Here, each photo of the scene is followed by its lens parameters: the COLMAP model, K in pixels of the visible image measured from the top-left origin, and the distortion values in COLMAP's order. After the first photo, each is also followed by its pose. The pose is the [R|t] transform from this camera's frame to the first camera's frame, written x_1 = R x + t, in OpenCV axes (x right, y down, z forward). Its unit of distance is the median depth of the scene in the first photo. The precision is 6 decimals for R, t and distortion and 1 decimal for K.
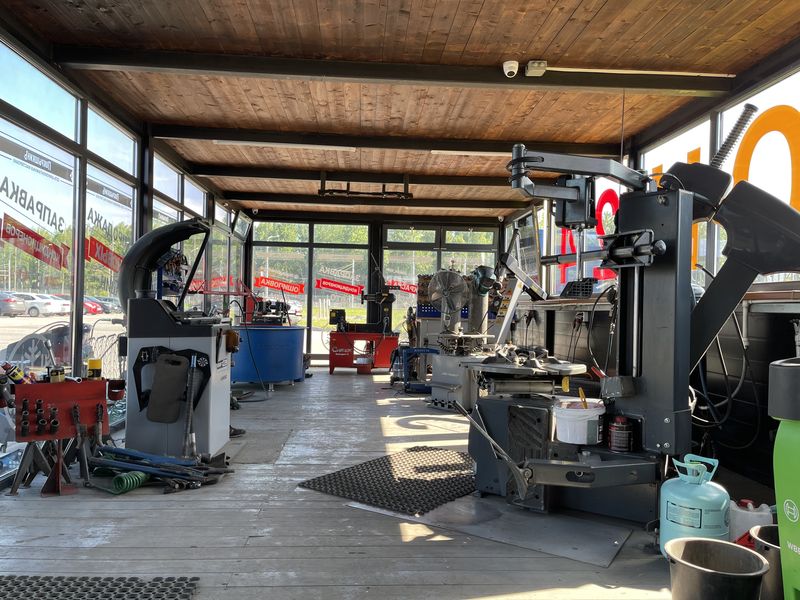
lens RADIAL K [[606.1, 0, 400.0], [0, 606.1, 300.0], [0, 0, 1]] dist [0.075264, -0.100808]
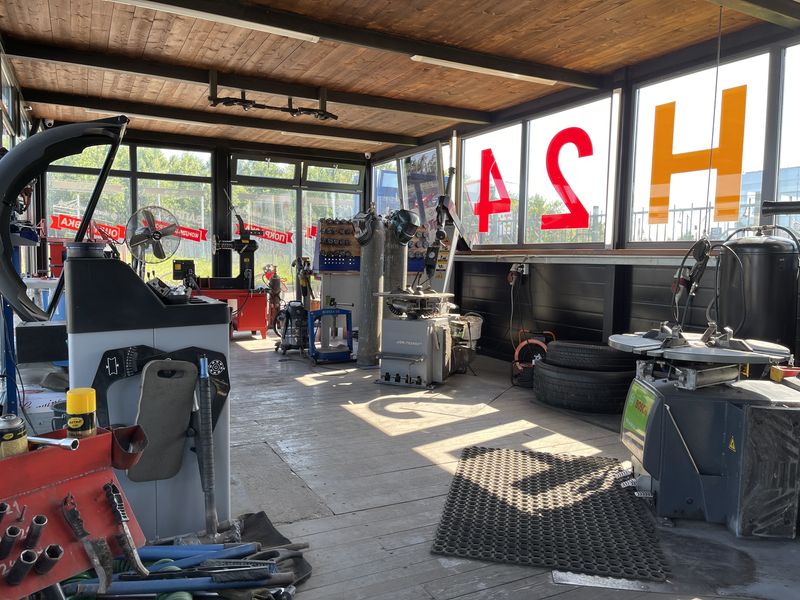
lens RADIAL K [[606.1, 0, 400.0], [0, 606.1, 300.0], [0, 0, 1]] dist [0.075264, -0.100808]
pose [[0.915053, -0.033877, 0.401909, -0.335642], [-0.003976, 0.995660, 0.092977, -0.015290], [-0.403314, -0.086677, 0.910947, 0.340764]]
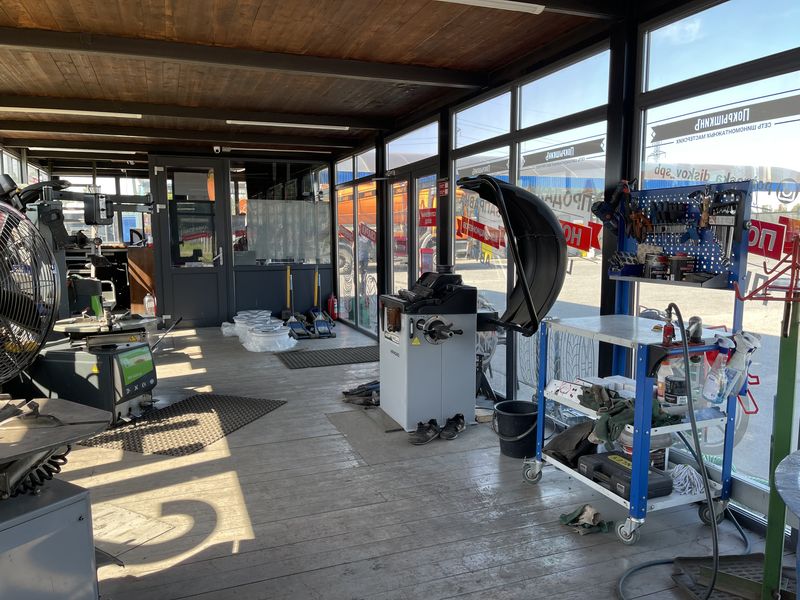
lens RADIAL K [[606.1, 0, 400.0], [0, 606.1, 300.0], [0, 0, 1]] dist [0.075264, -0.100808]
pose [[-0.957496, 0.018412, -0.287857, -0.011487], [-0.009649, 0.995358, 0.095759, -0.048396], [0.288284, 0.094466, -0.952874, 1.798878]]
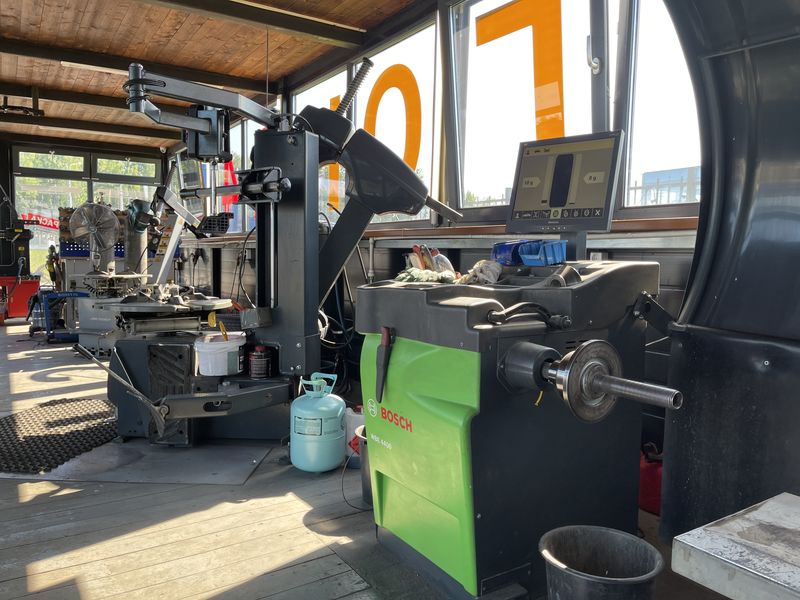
lens RADIAL K [[606.1, 0, 400.0], [0, 606.1, 300.0], [0, 0, 1]] dist [0.075264, -0.100808]
pose [[0.873703, -0.045873, 0.484292, 0.040827], [-0.001921, 0.995211, 0.097735, 0.004985], [-0.486456, -0.086322, 0.869430, -0.018576]]
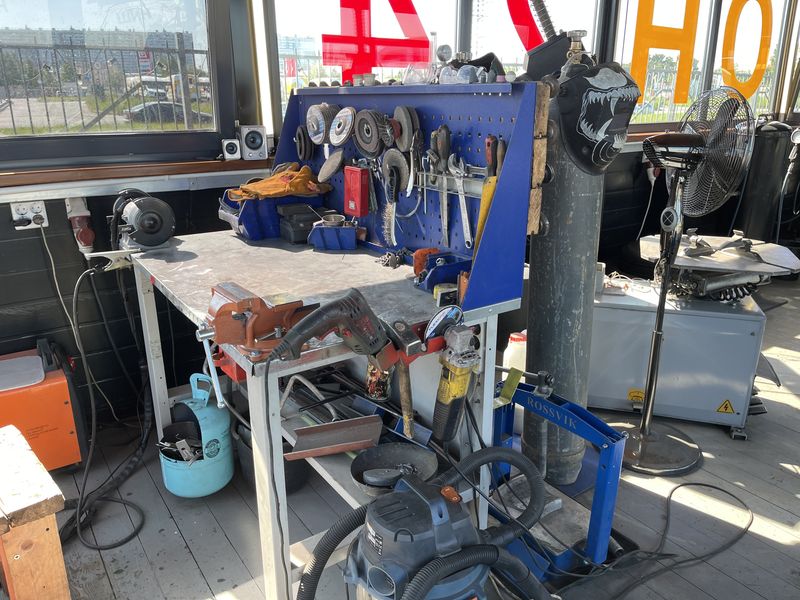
lens RADIAL K [[606.1, 0, 400.0], [0, 606.1, 300.0], [0, 0, 1]] dist [0.075264, -0.100808]
pose [[-0.510625, -0.286367, 0.810713, -0.197708], [-0.015818, 0.945875, 0.324147, -0.062088], [-0.859658, 0.152693, -0.487517, 1.890926]]
